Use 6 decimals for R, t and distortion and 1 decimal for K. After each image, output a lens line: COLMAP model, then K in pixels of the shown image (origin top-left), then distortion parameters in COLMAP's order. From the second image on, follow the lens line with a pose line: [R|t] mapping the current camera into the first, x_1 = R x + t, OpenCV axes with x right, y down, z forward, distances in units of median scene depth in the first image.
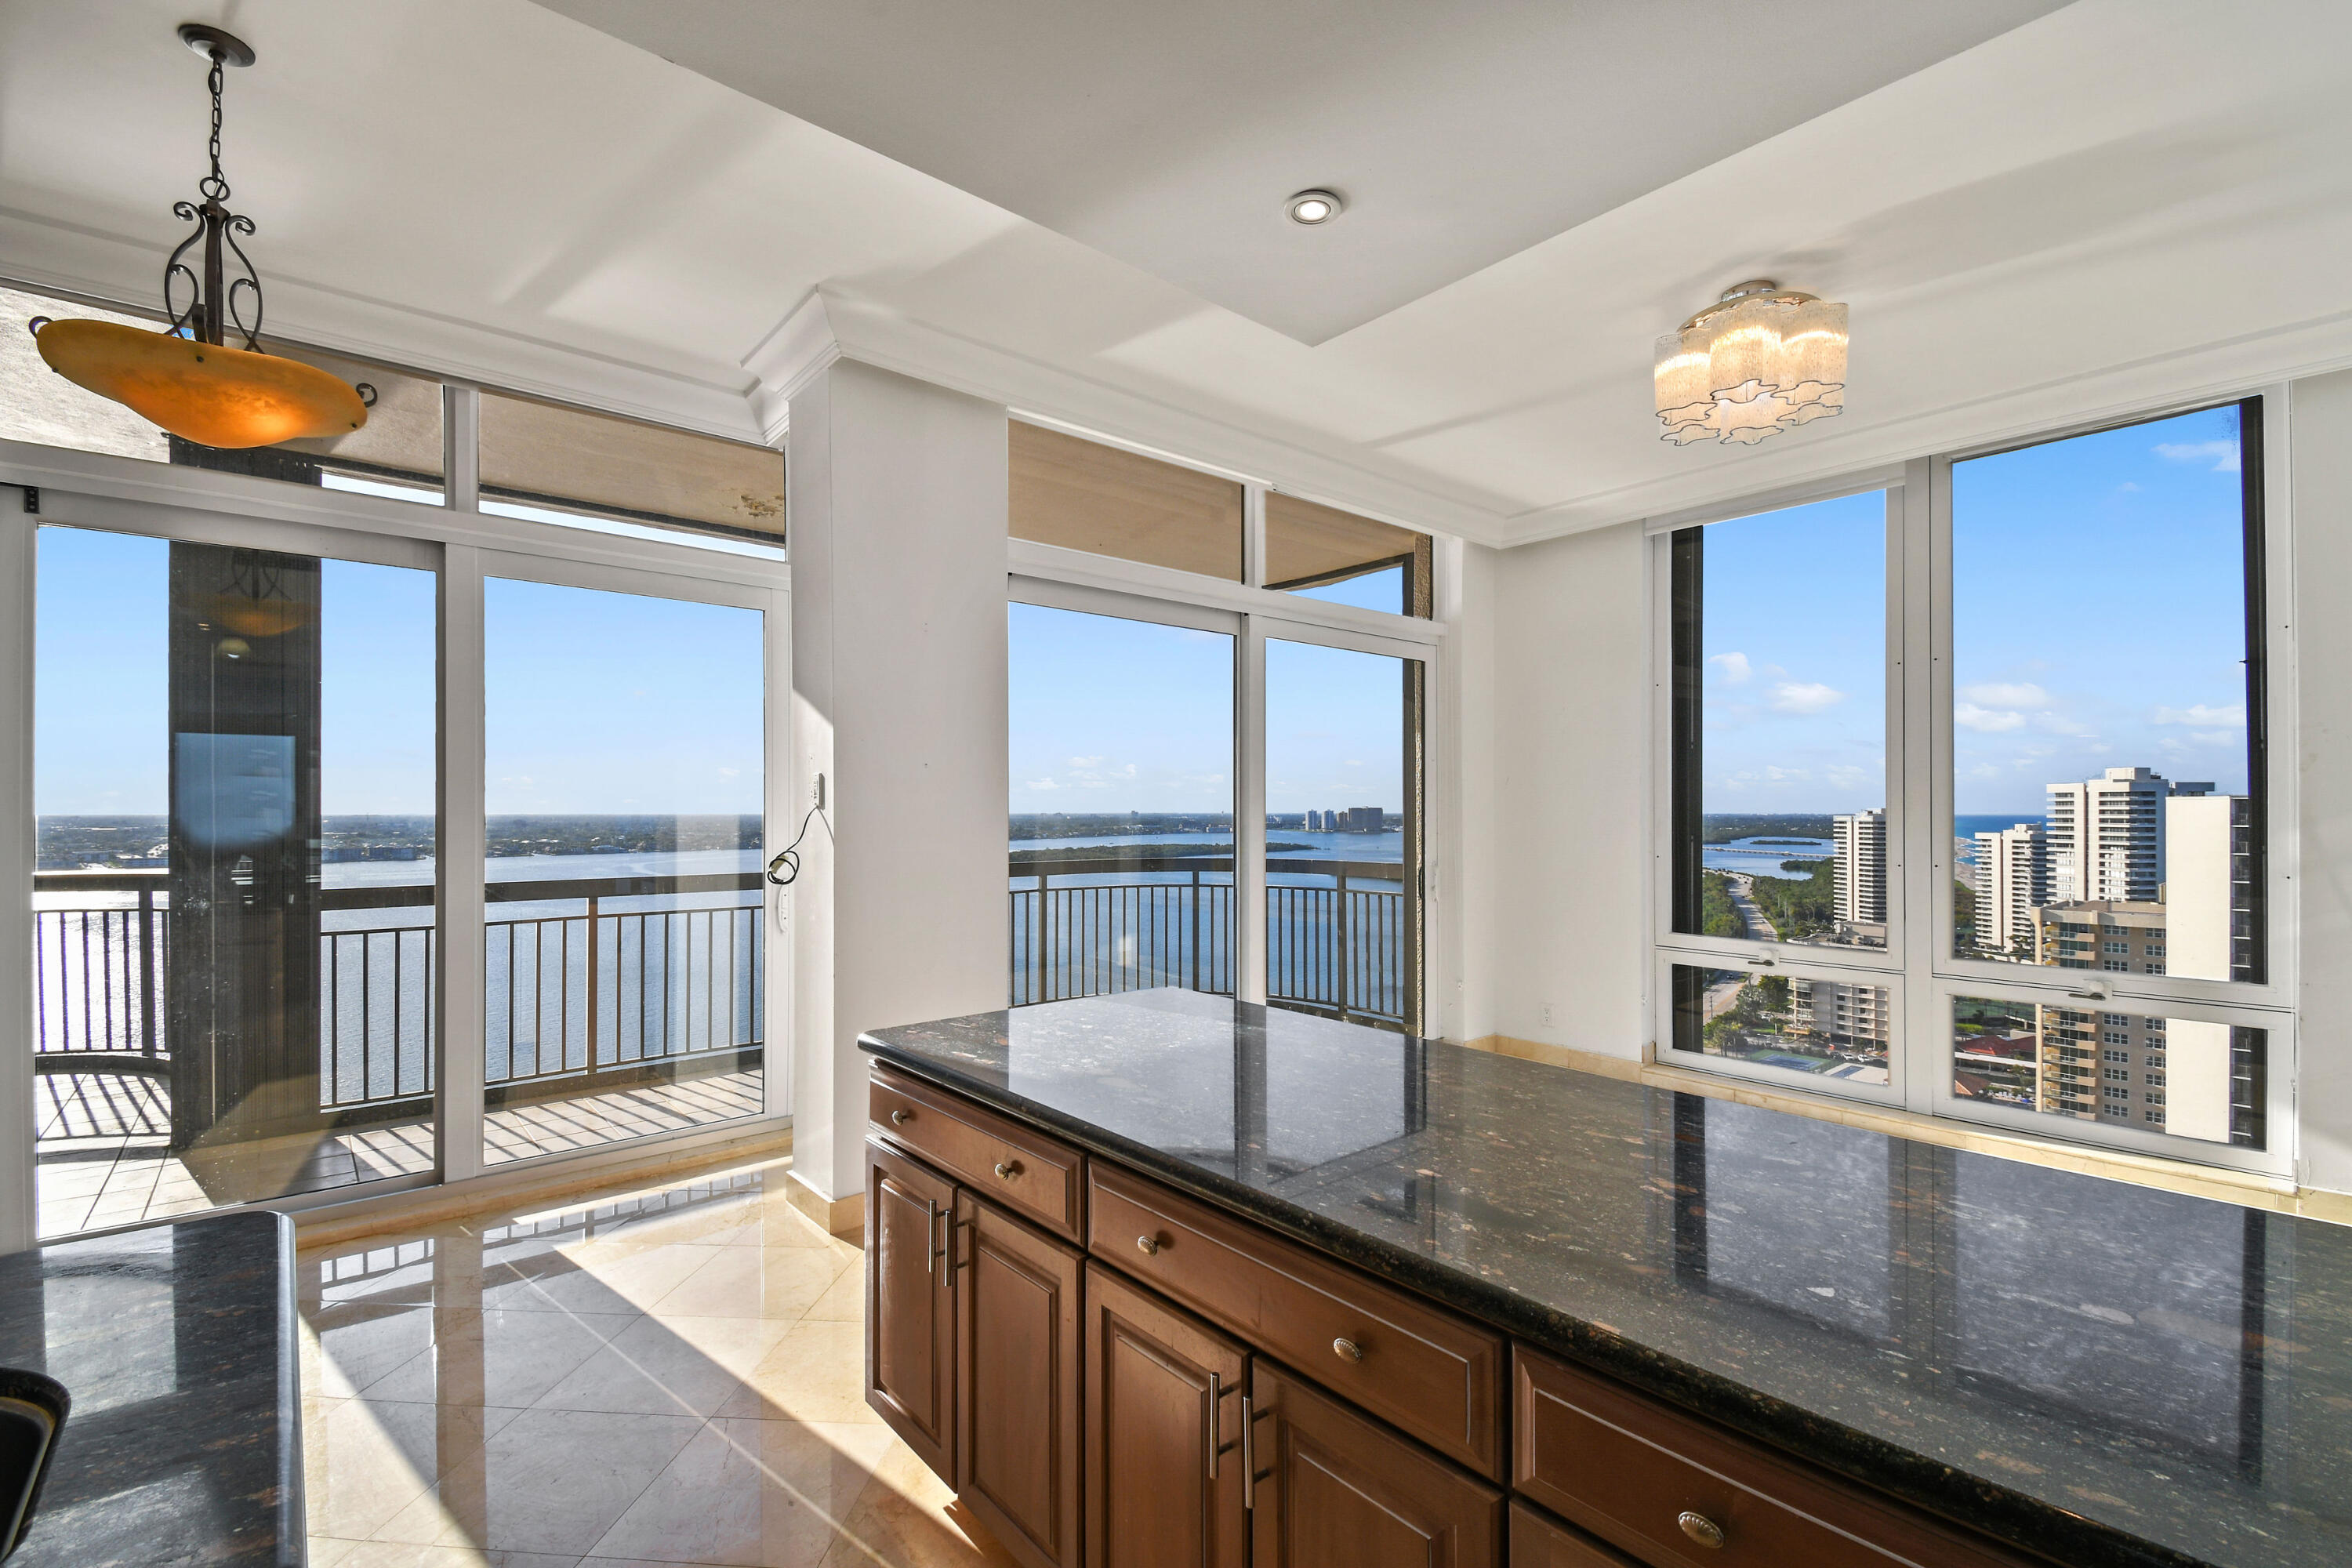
lens RADIAL K [[1027.9, 0, 1179.8], [0, 1027.9, 810.0], [0, 0, 1]] dist [0.031304, -0.020583]
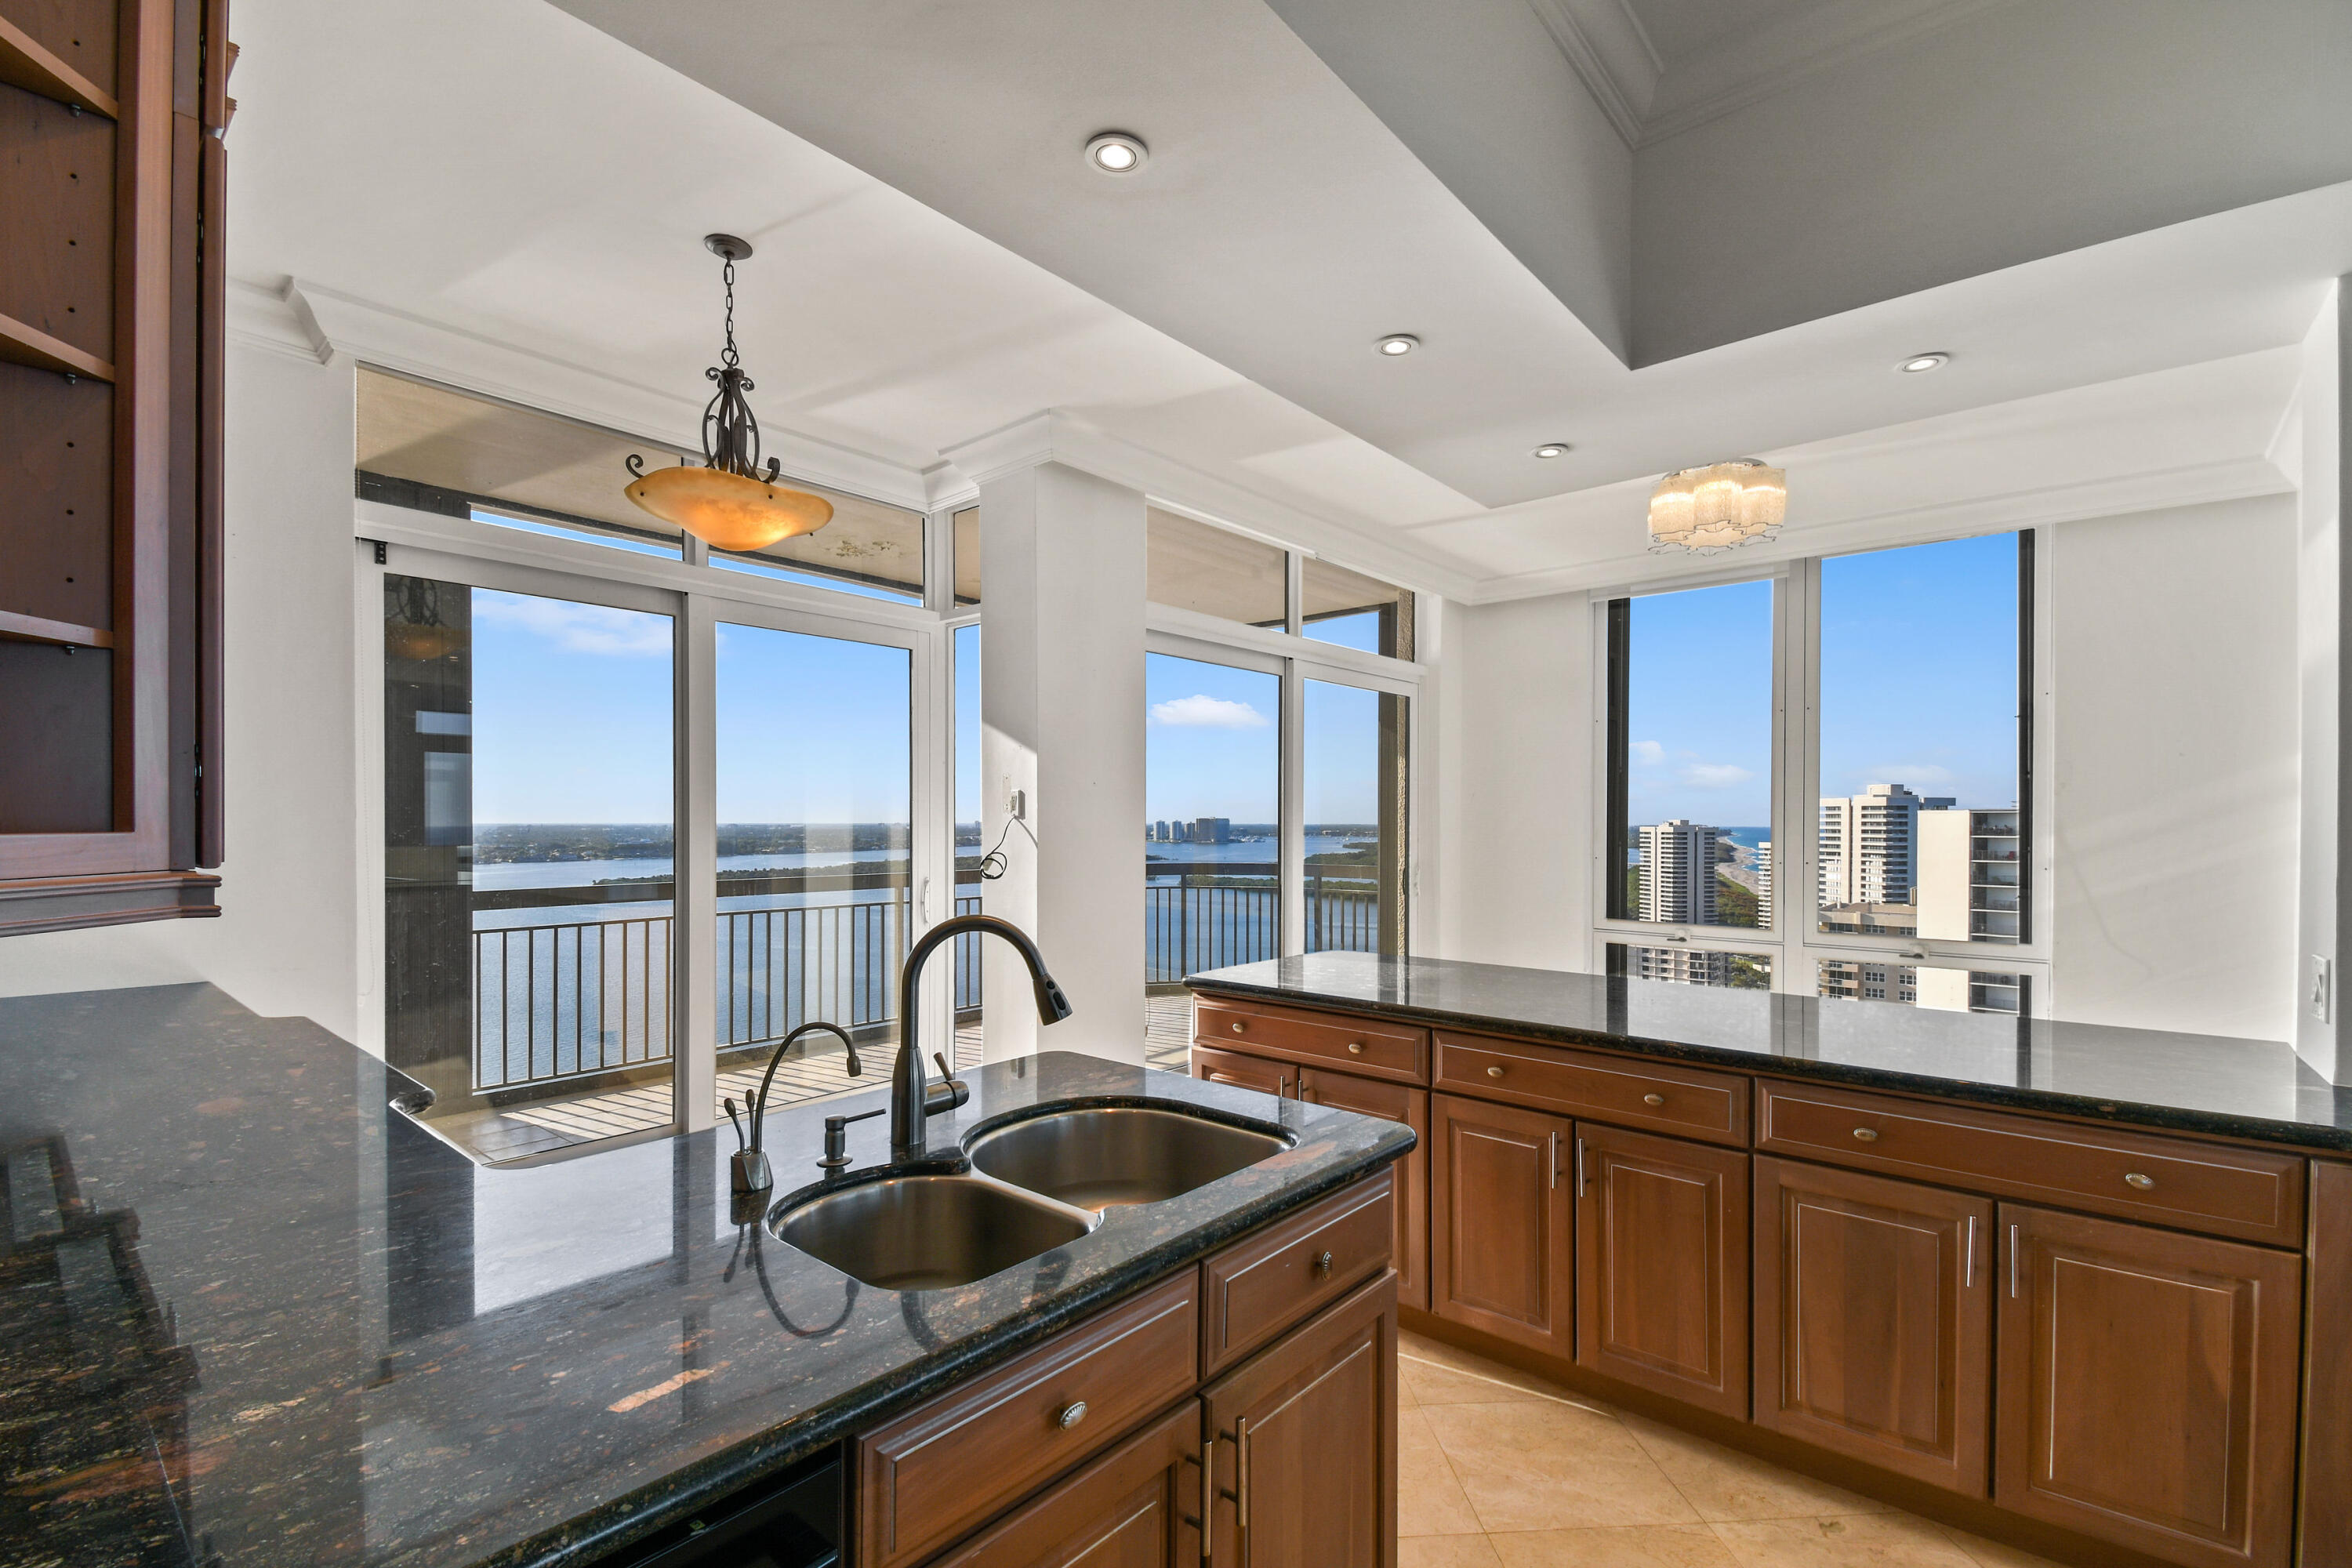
lens RADIAL K [[1038.4, 0, 1181.5], [0, 1038.4, 831.5], [0, 0, 1]] dist [0.019765, -0.000306]
pose [[0.988982, 0.000725, 0.148035, -0.246648], [-0.002316, 0.999941, 0.010581, 0.000303], [-0.148019, -0.010807, 0.988926, -0.195228]]
